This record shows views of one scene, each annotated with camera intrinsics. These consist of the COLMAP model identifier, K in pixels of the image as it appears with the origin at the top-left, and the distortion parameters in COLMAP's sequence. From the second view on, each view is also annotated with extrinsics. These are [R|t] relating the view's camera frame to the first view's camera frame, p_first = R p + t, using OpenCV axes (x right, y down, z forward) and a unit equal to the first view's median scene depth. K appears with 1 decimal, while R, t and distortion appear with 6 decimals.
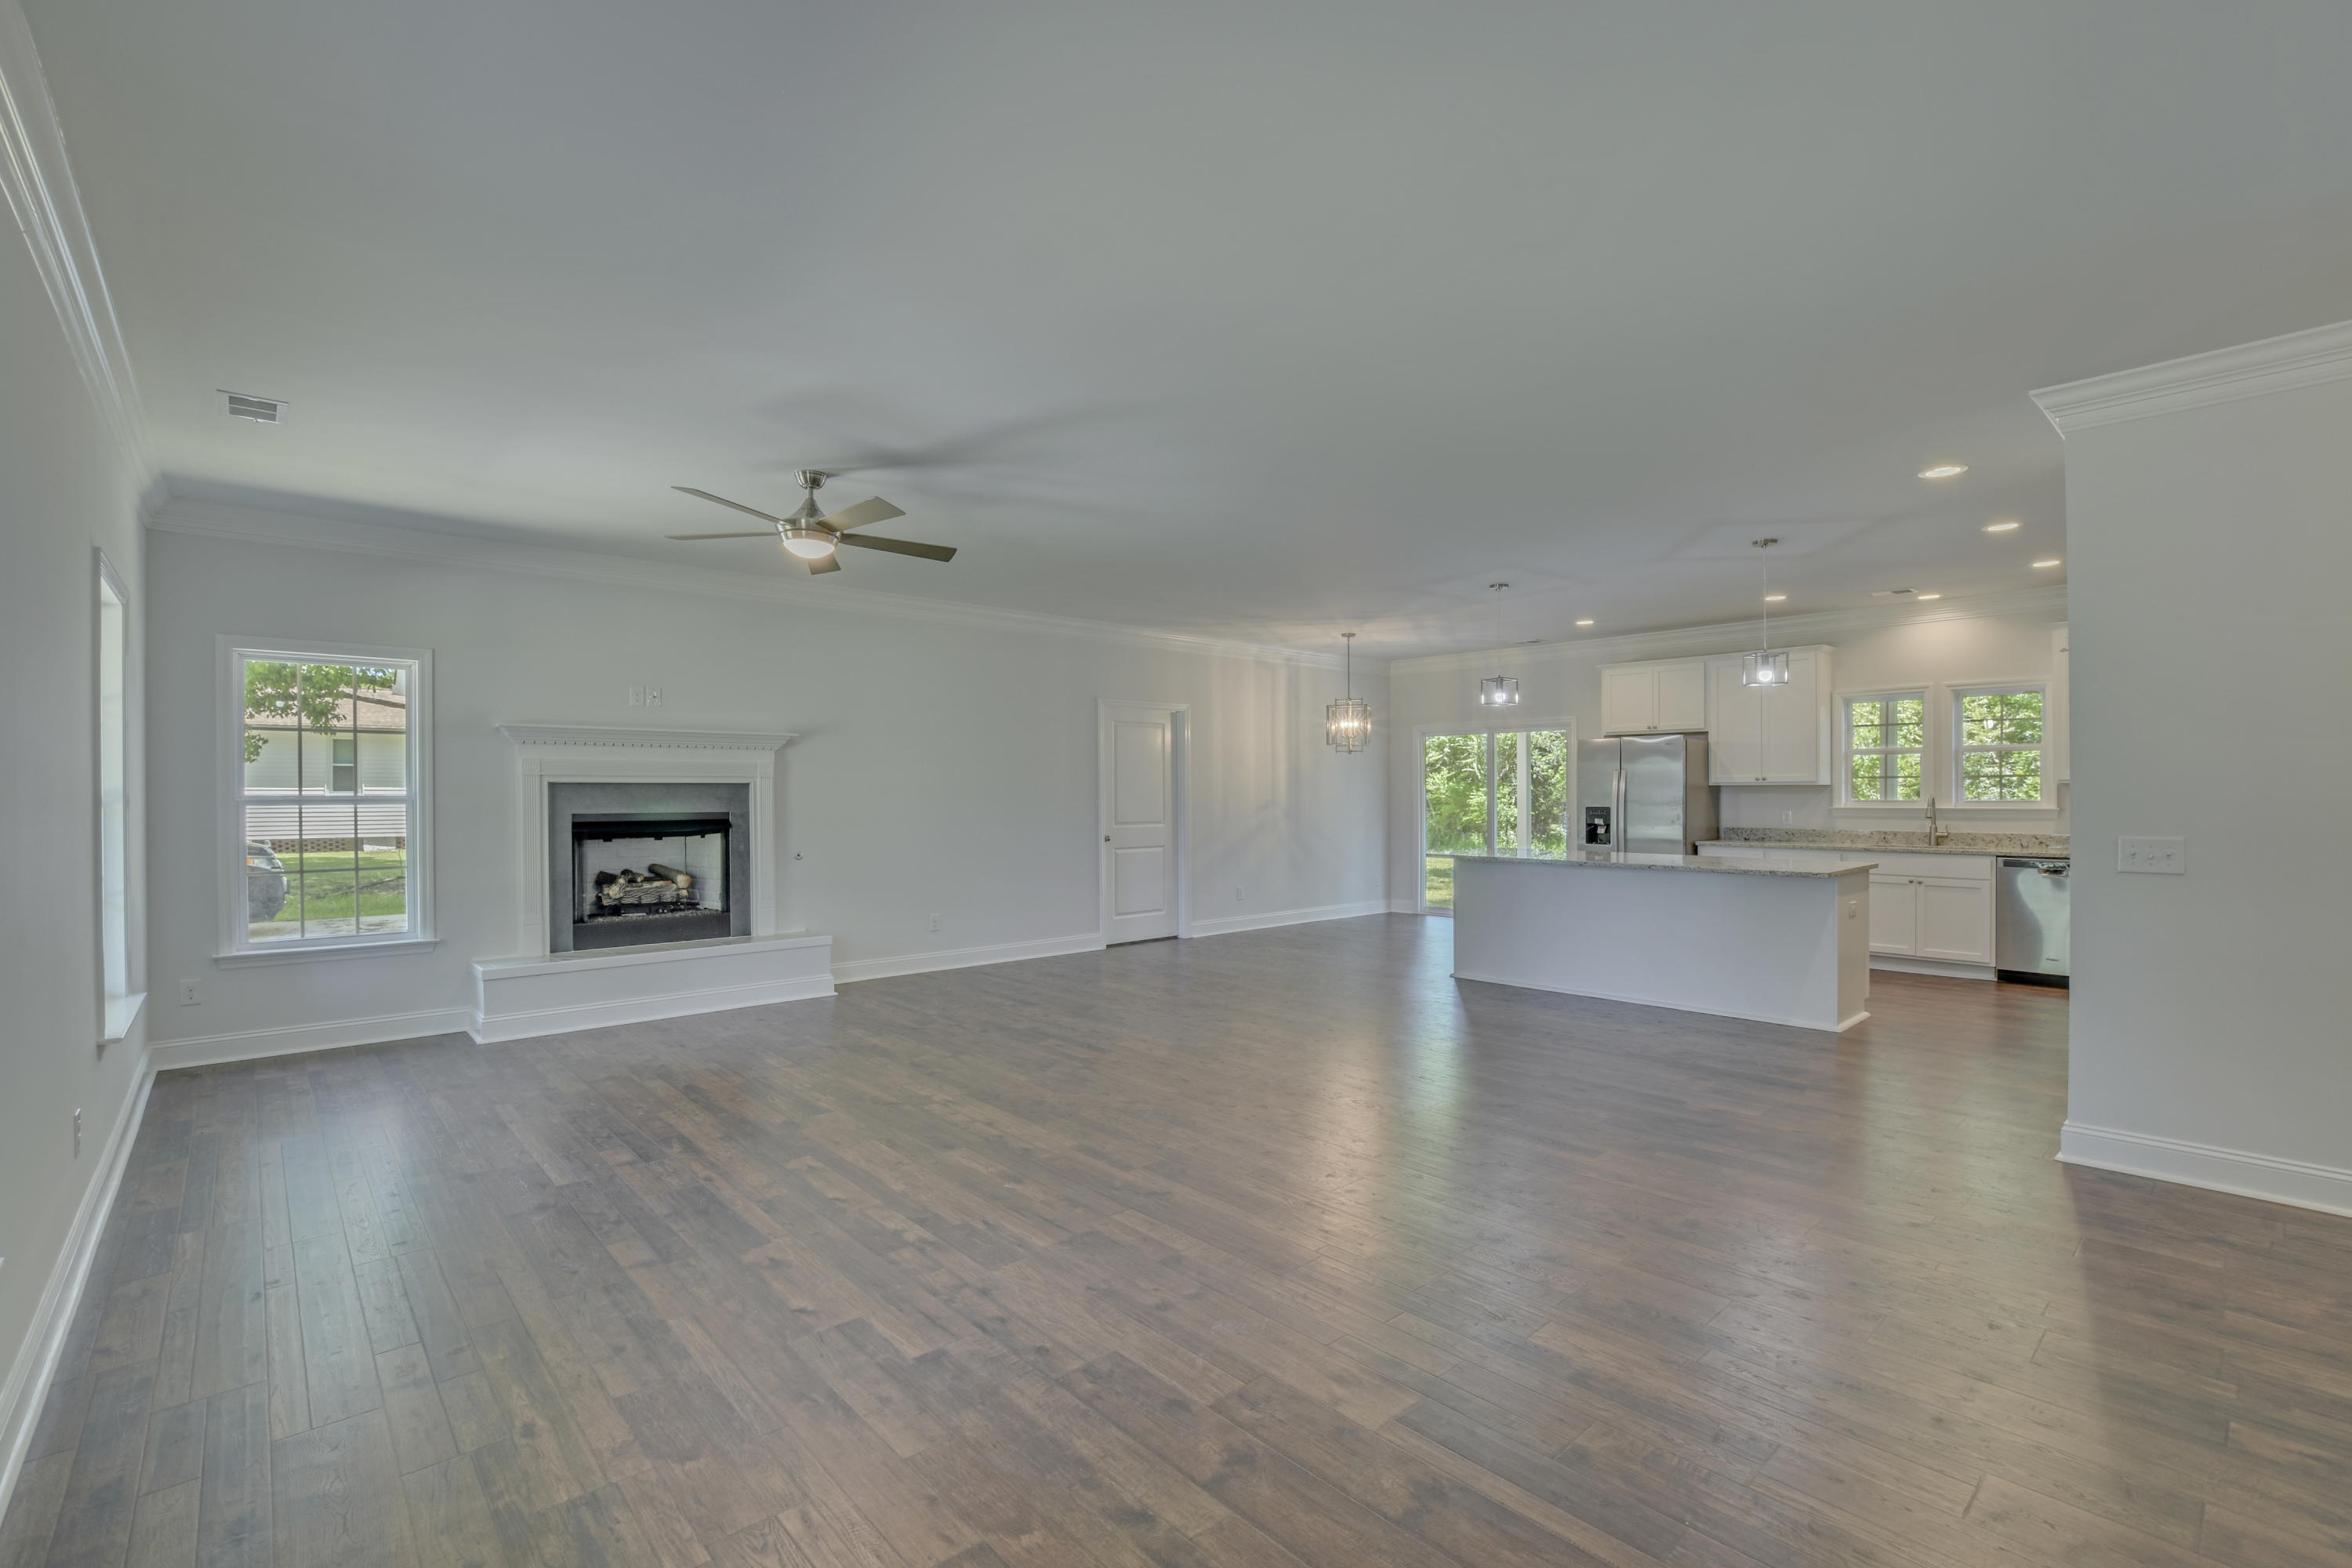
lens RADIAL K [[1000.0, 0, 1199.8], [0, 1000.0, 789.5], [0, 0, 1]] dist [0.001291, 0.000251]
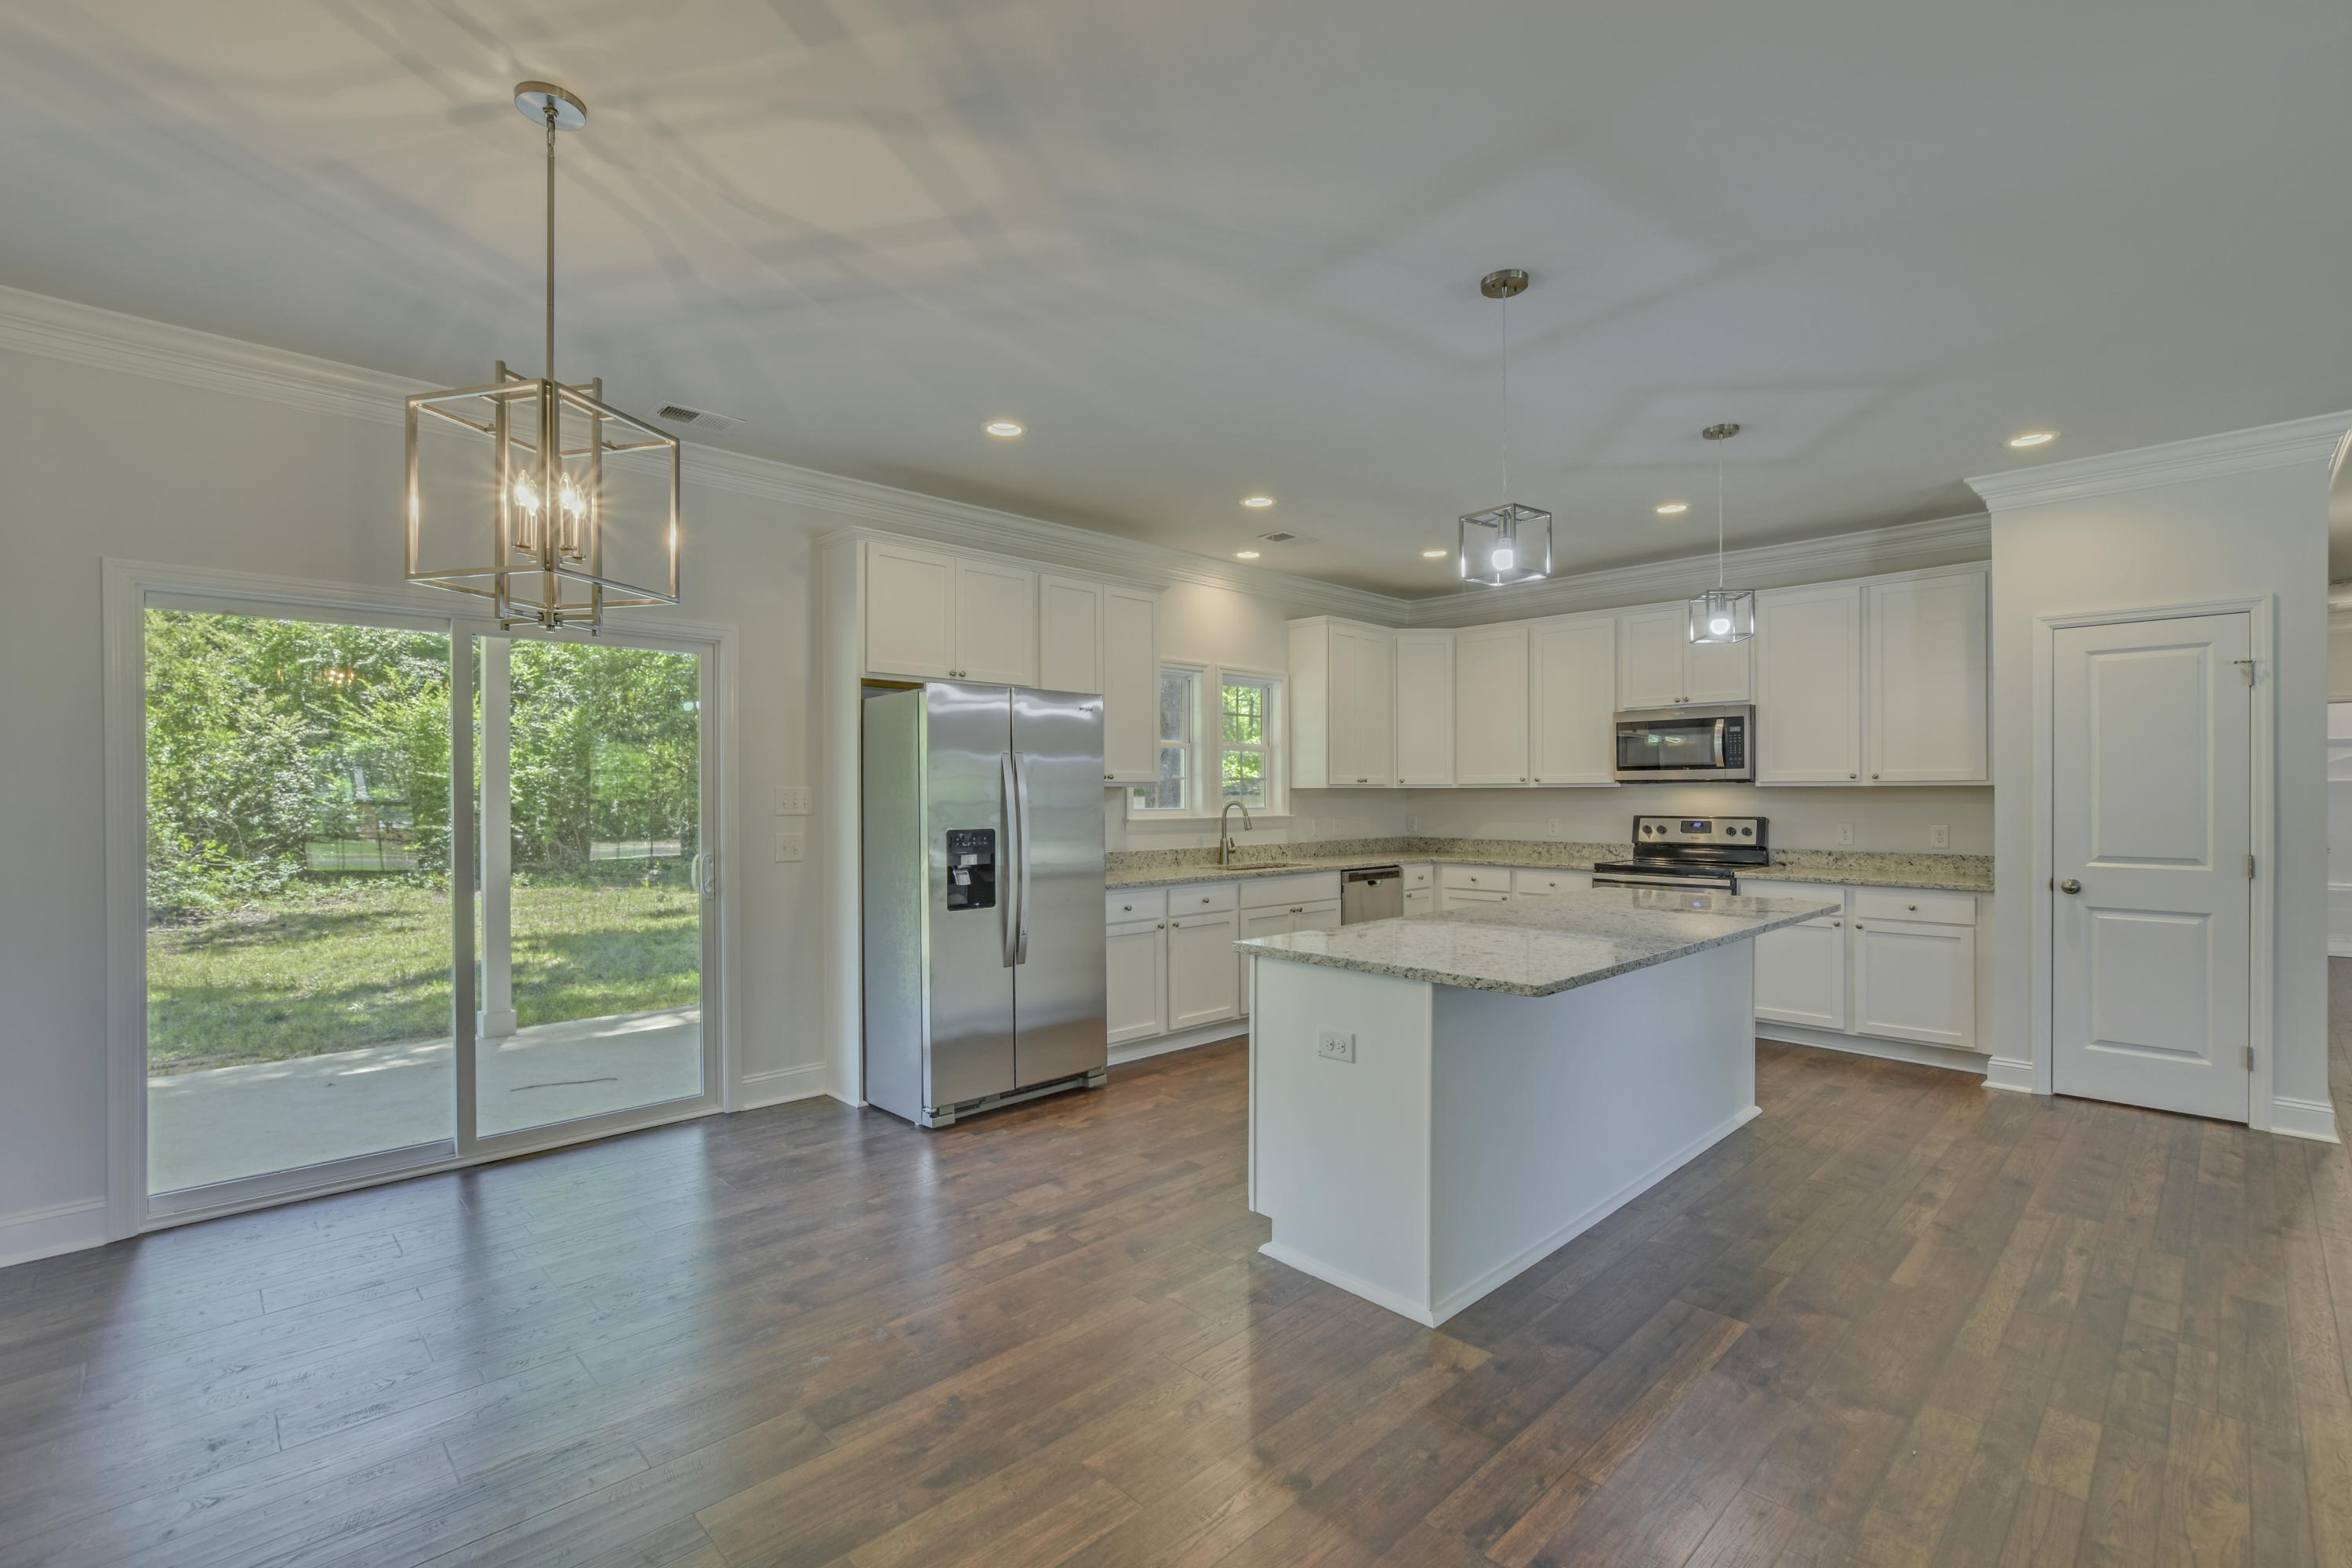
lens RADIAL K [[1048.9, 0, 1184.6], [0, 1048.9, 794.5], [0, 0, 1]] dist [-0.000591, 0.000310]
pose [[-0.020622, 0.002007, 0.999785, -0.092250], [-0.000847, 0.999998, -0.002025, 0.001781], [-0.999787, -0.000889, -0.020620, 0.896651]]
